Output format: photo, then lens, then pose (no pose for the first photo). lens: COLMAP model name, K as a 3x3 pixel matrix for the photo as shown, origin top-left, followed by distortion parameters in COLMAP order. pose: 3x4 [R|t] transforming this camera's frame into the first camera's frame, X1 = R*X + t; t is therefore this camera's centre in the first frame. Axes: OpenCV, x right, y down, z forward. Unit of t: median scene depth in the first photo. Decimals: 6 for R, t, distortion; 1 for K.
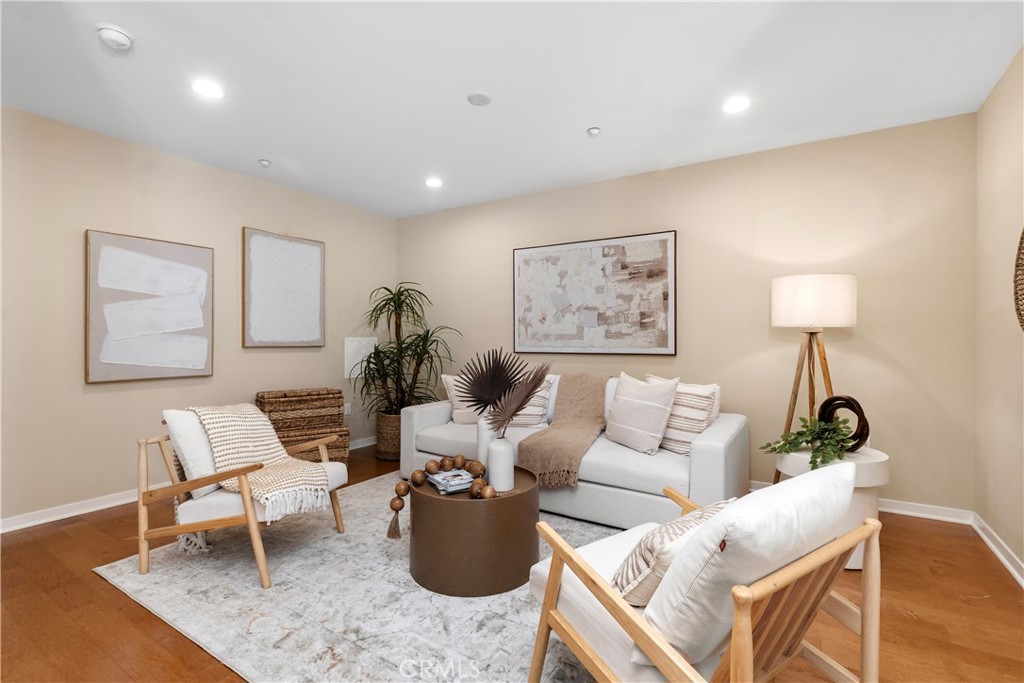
lens RADIAL K [[460.4, 0, 512.9], [0, 460.4, 340.2], [0, 0, 1]] dist [0.005163, 0.000081]
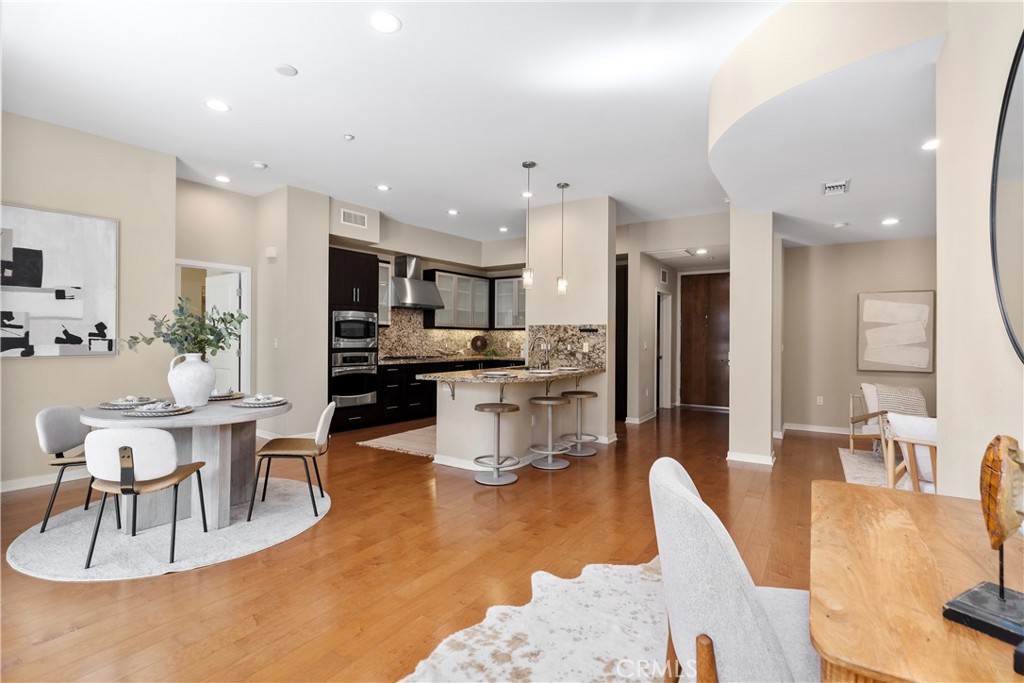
lens RADIAL K [[486.4, 0, 506.6], [0, 486.4, 334.8], [0, 0, 1]] dist [-0.004811, 0.000443]
pose [[0.002990, -0.000950, -0.999995, 0.841640], [-0.012638, 0.999920, -0.000988, -0.026820], [0.999916, 0.012640, 0.002977, -0.372585]]
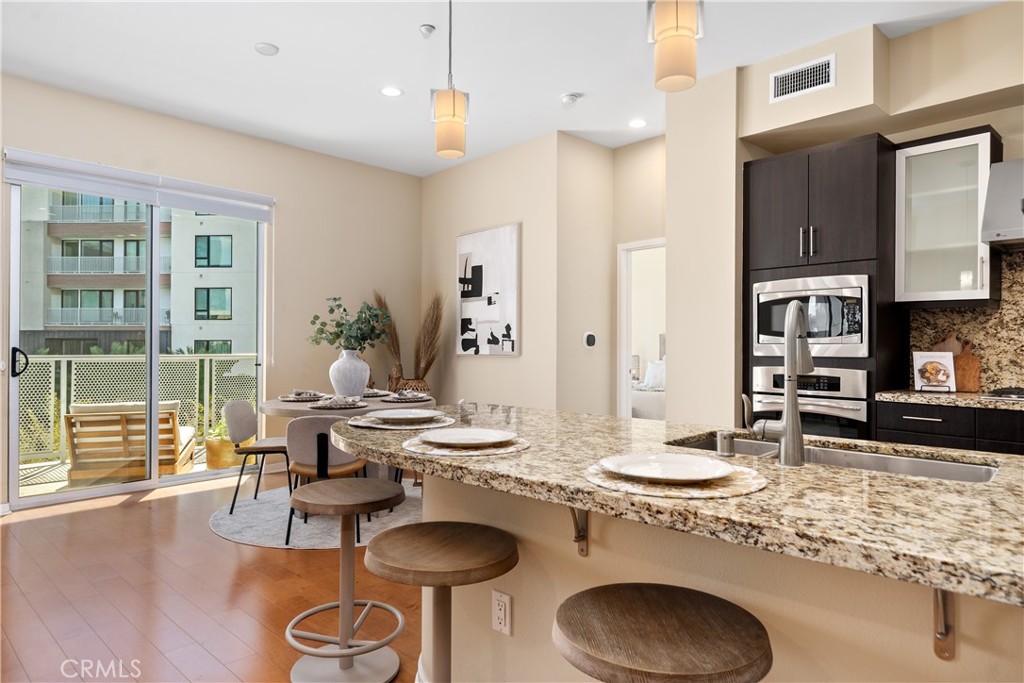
lens RADIAL K [[615.8, 0, 512.7], [0, 615.8, 339.0], [0, 0, 1]] dist [-0.003430, 0.003645]
pose [[-0.985022, 0.001800, 0.172420, -0.472519], [0.000946, 0.999987, -0.005034, -0.002462], [-0.172427, -0.004796, -0.985011, 0.126573]]
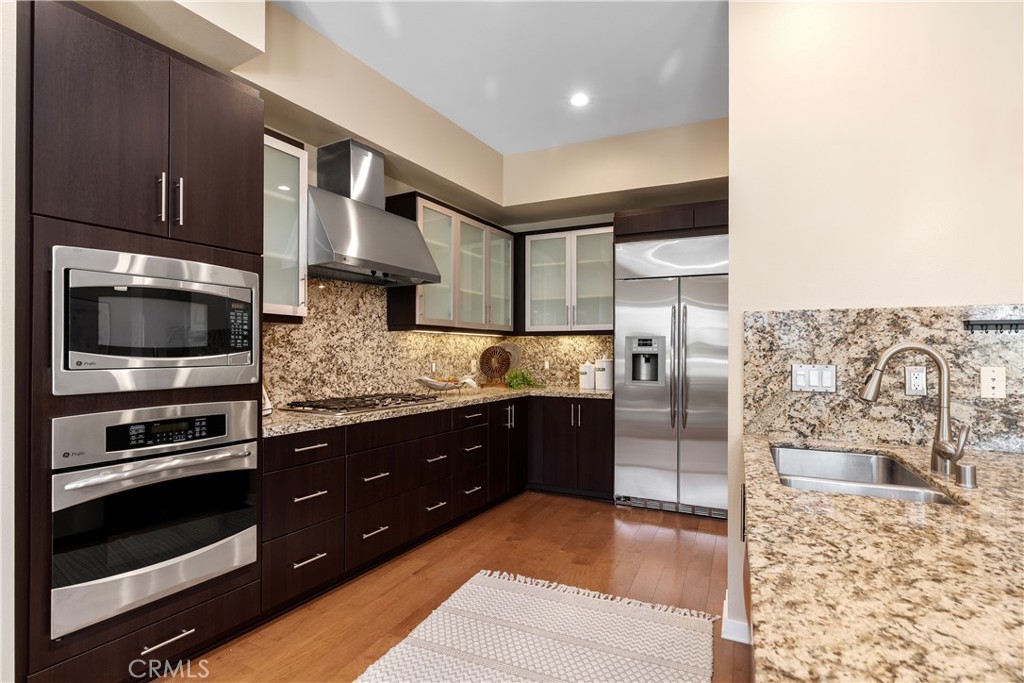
lens RADIAL K [[486.4, 0, 503.2], [0, 486.4, 350.7], [0, 0, 1]] dist [-0.004811, 0.000443]
pose [[0.133668, 0.006034, -0.991008, -0.267405], [-0.008916, 0.999948, 0.004885, -0.019605], [0.990986, 0.008183, 0.133715, -0.619256]]
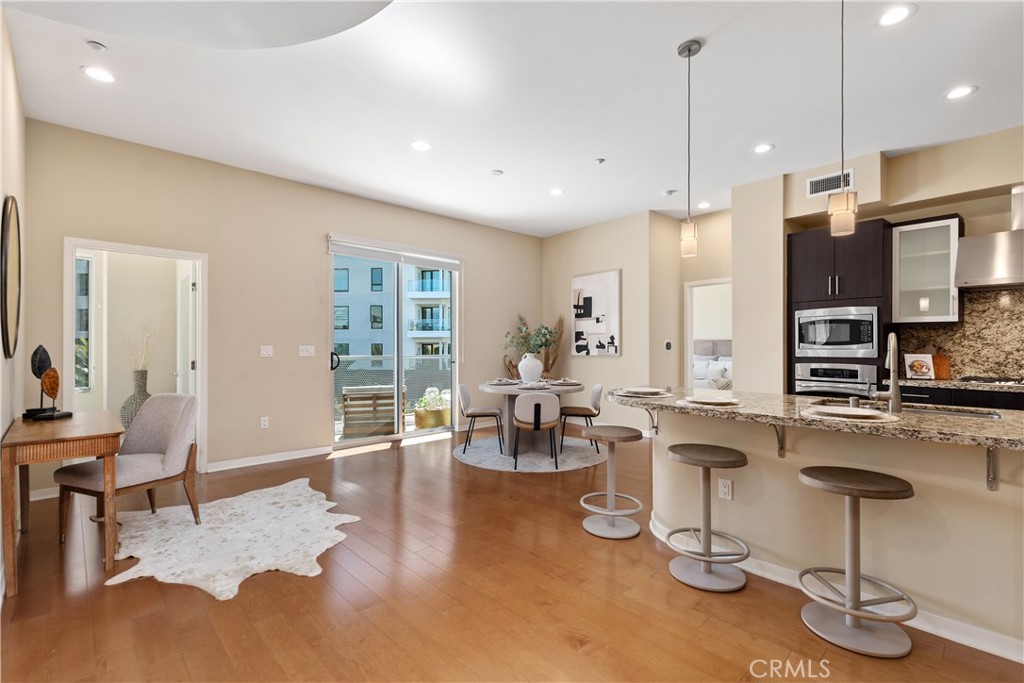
lens RADIAL K [[460.4, 0, 514.1], [0, 460.4, 342.6], [0, 0, 1]] dist [0.005163, 0.000081]
pose [[-0.974603, 0.005193, 0.223881, -0.245928], [0.004910, 0.999986, -0.001819, -0.017275], [-0.223887, -0.000674, -0.974615, 0.396615]]
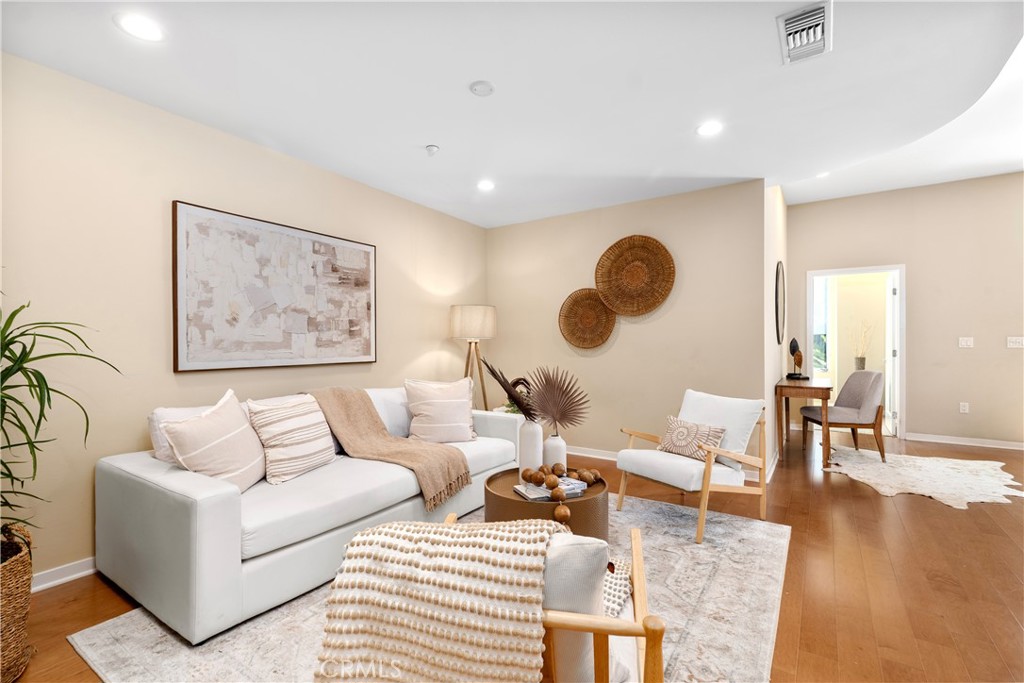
lens RADIAL K [[460.4, 0, 510.8], [0, 460.4, 342.9], [0, 0, 1]] dist [0.005163, 0.000081]
pose [[0.019099, 0.002495, 0.999814, -0.672619], [0.008516, 0.999960, -0.002658, -0.006568], [-0.999781, 0.008565, 0.019077, 0.626342]]
